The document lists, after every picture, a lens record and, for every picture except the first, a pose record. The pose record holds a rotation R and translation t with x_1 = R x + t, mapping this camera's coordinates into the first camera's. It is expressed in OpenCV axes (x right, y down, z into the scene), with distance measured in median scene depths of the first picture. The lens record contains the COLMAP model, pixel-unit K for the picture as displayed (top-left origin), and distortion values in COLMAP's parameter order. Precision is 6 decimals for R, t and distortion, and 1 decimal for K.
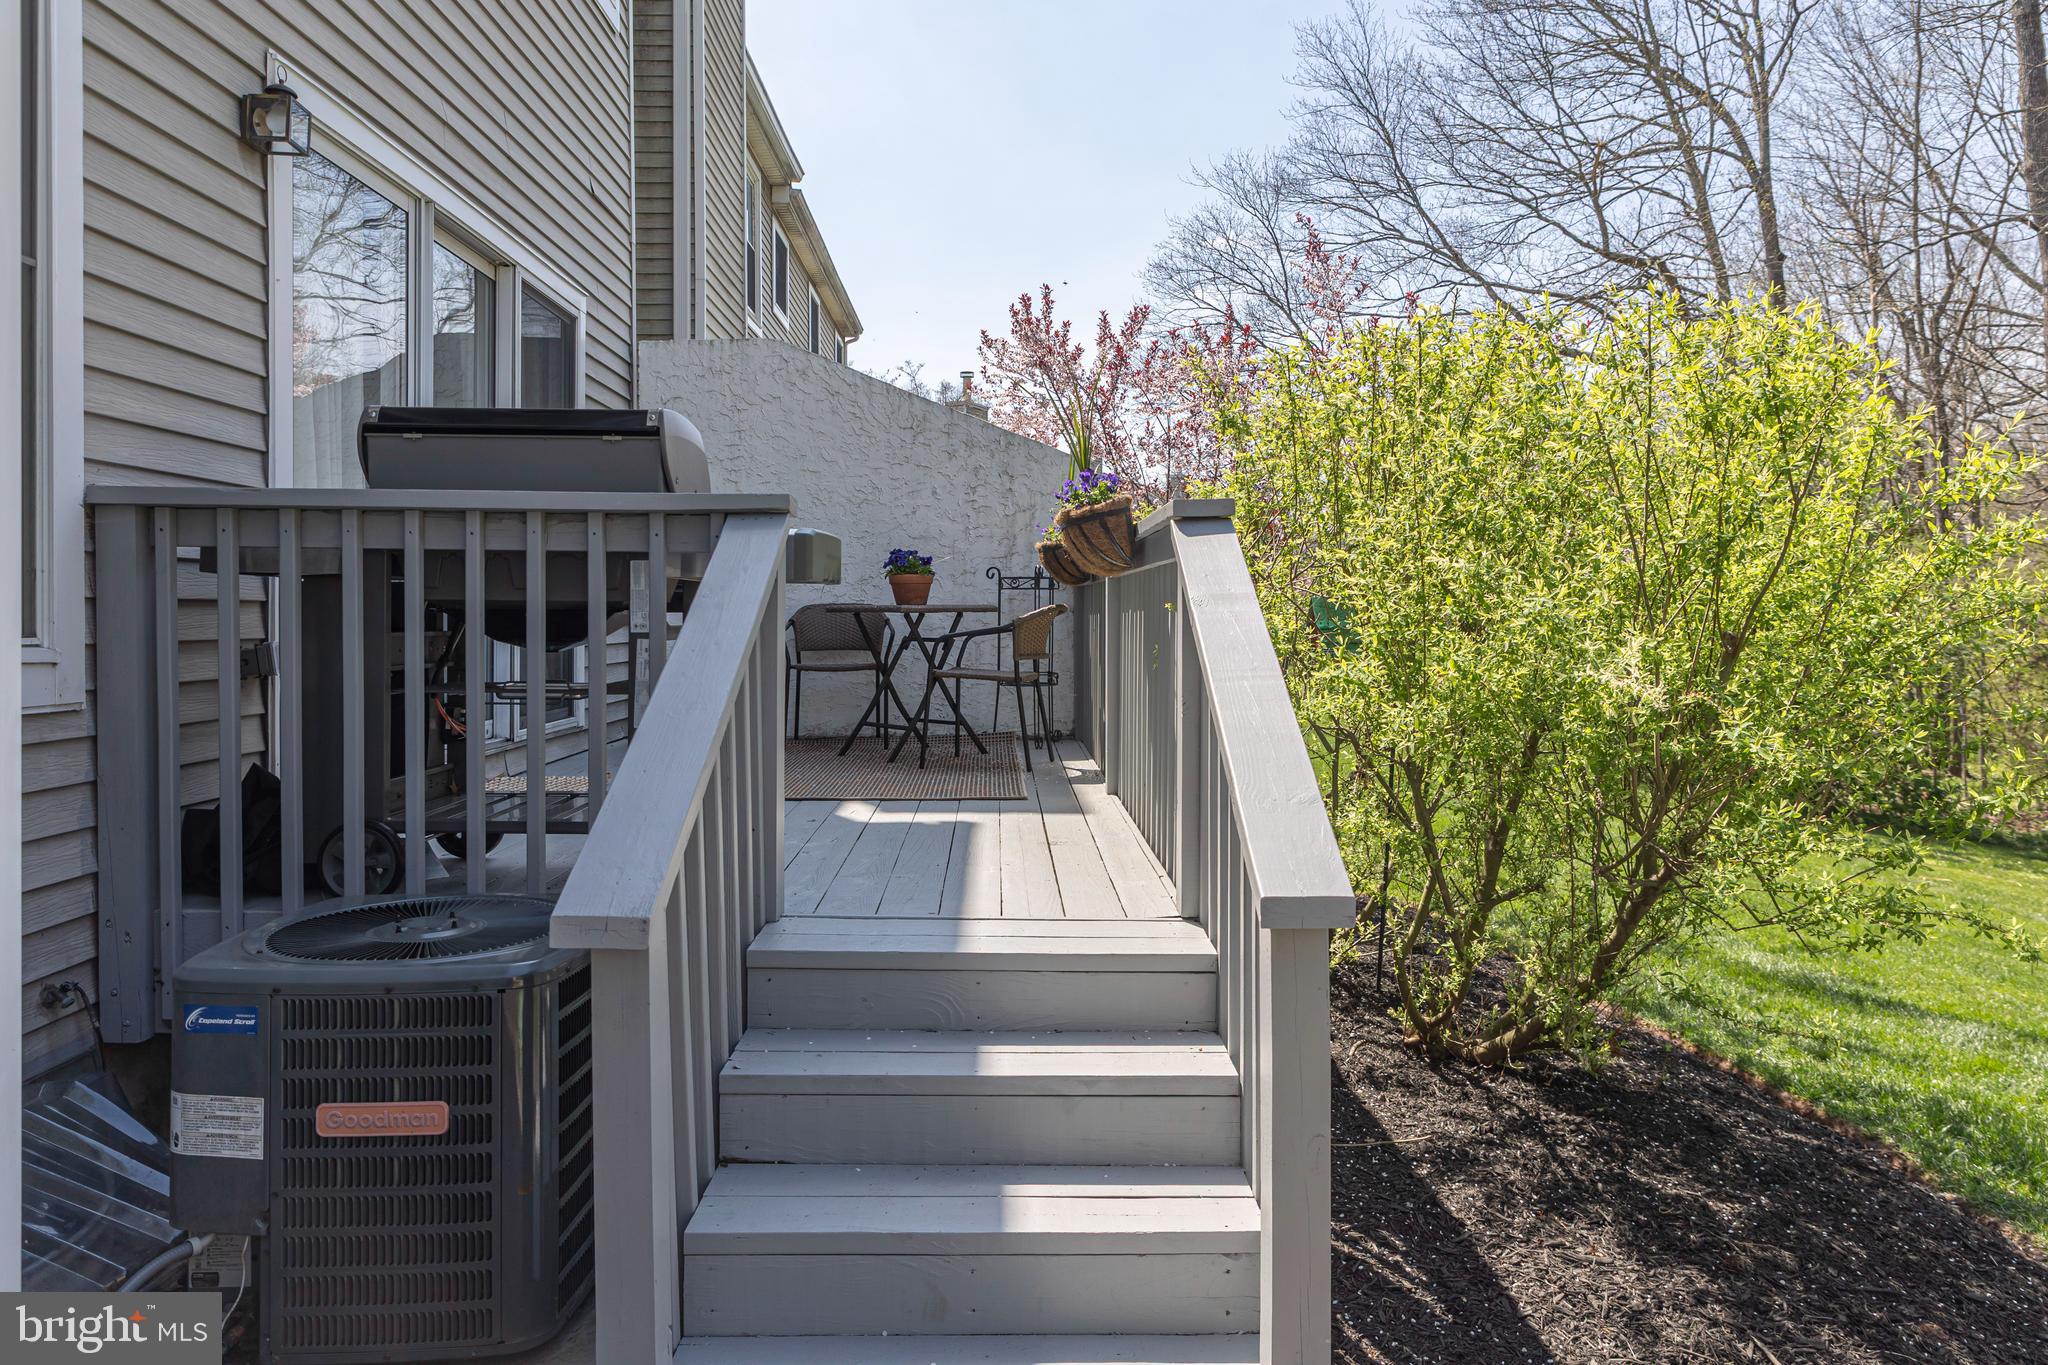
lens RADIAL K [[1422.5, 0, 1021.2], [0, 1422.5, 675.1], [0, 0, 1]] dist [0.010598, 0.003680]
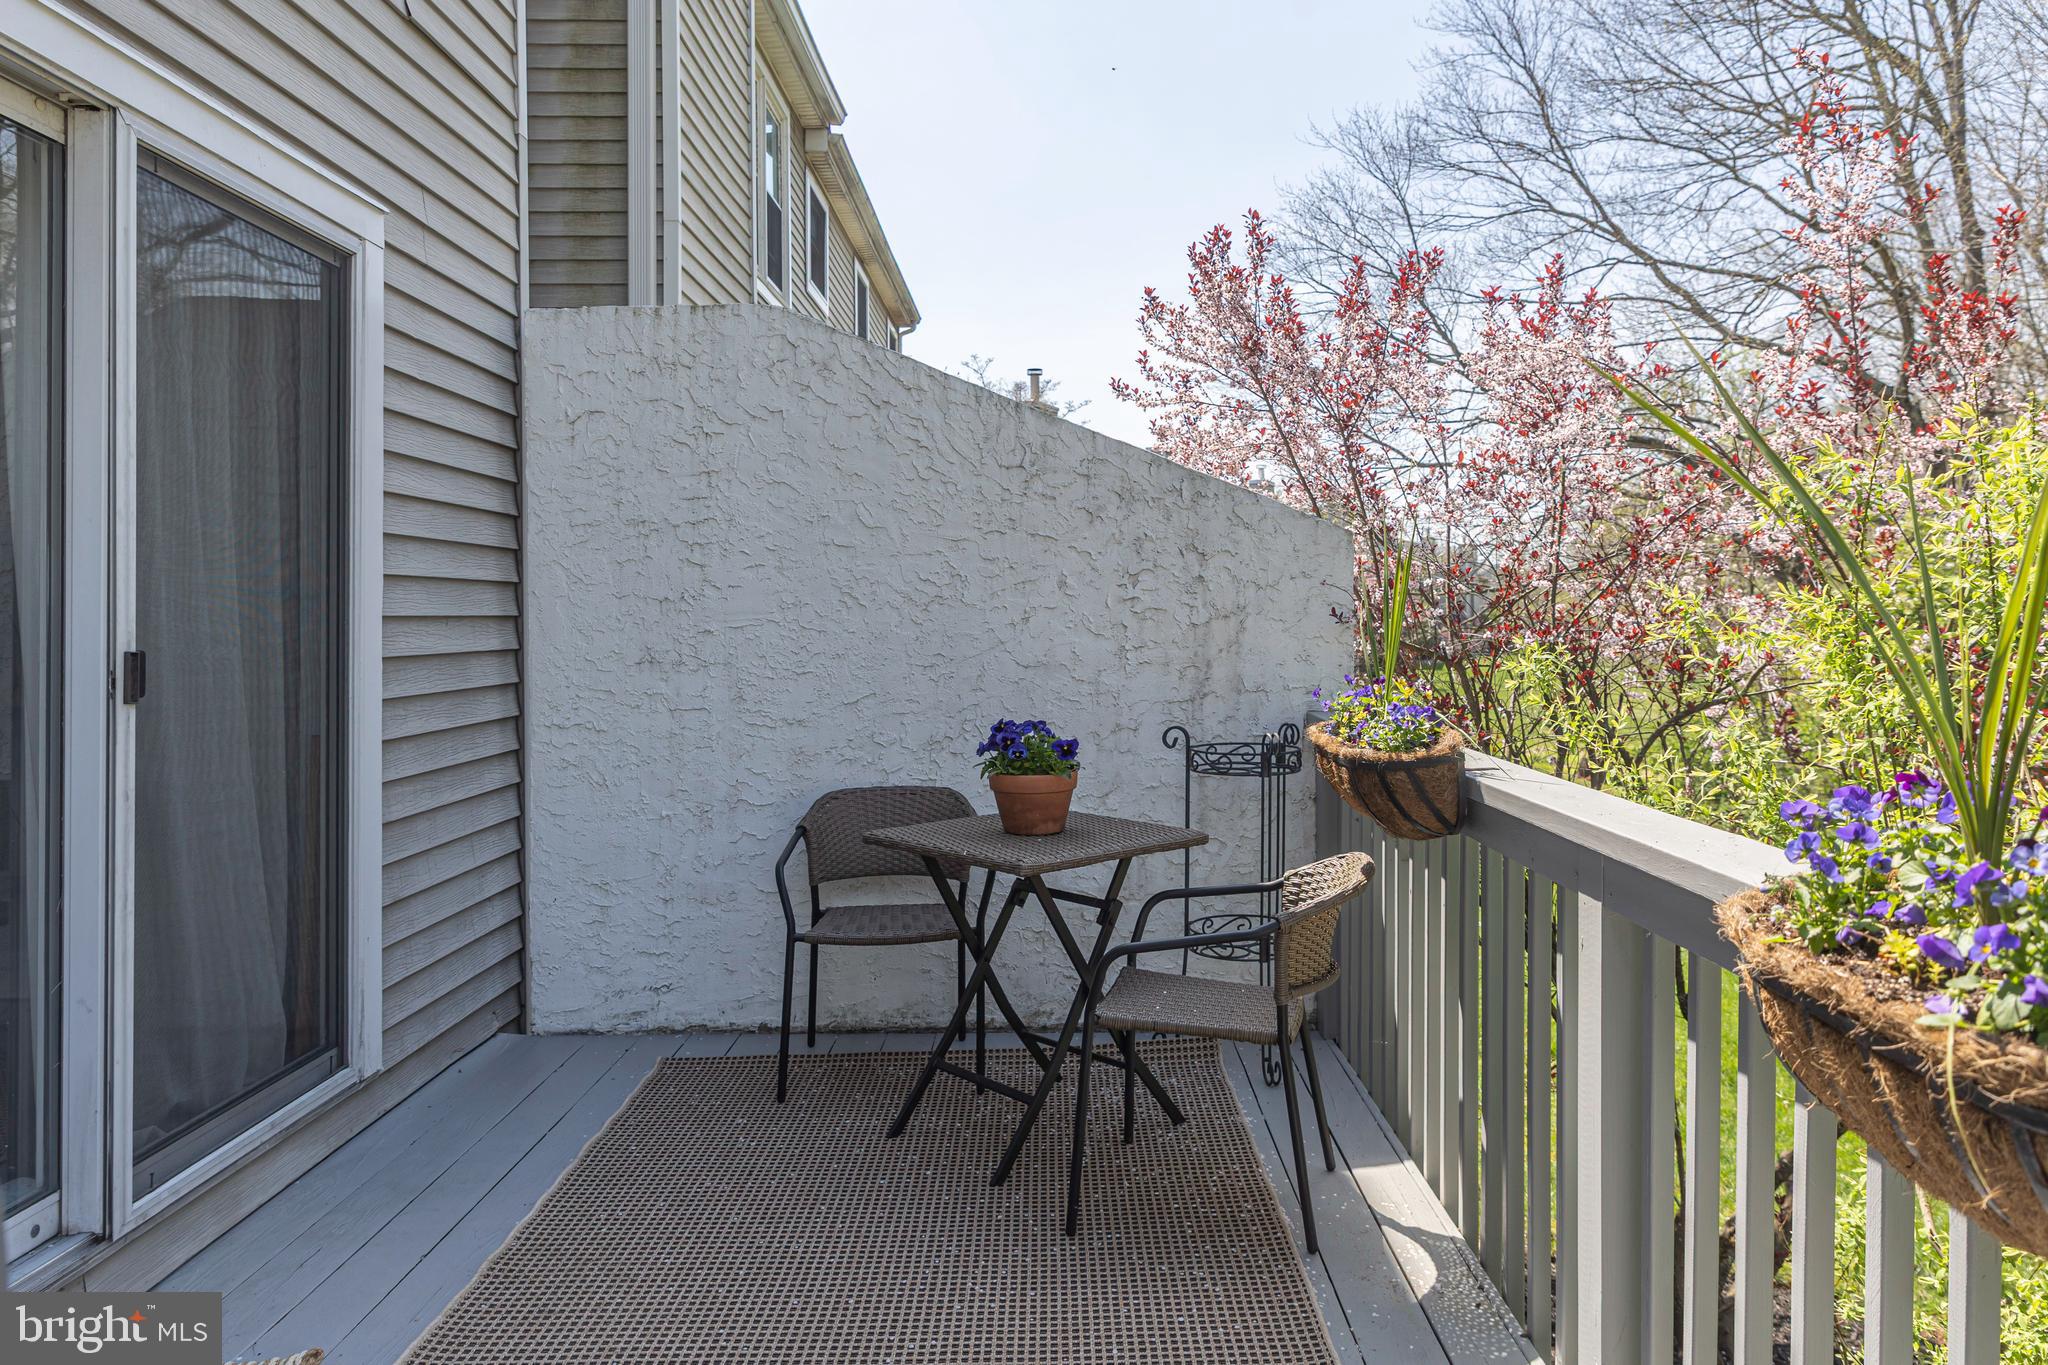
lens RADIAL K [[1422.5, 0, 1072.5], [0, 1422.5, 677.5], [0, 0, 1]] dist [0.010598, 0.003680]
pose [[0.999991, -0.002735, -0.003147, -0.027726], [0.002746, 0.999991, 0.003295, -0.046838], [0.003138, -0.003304, 0.999990, 0.225314]]
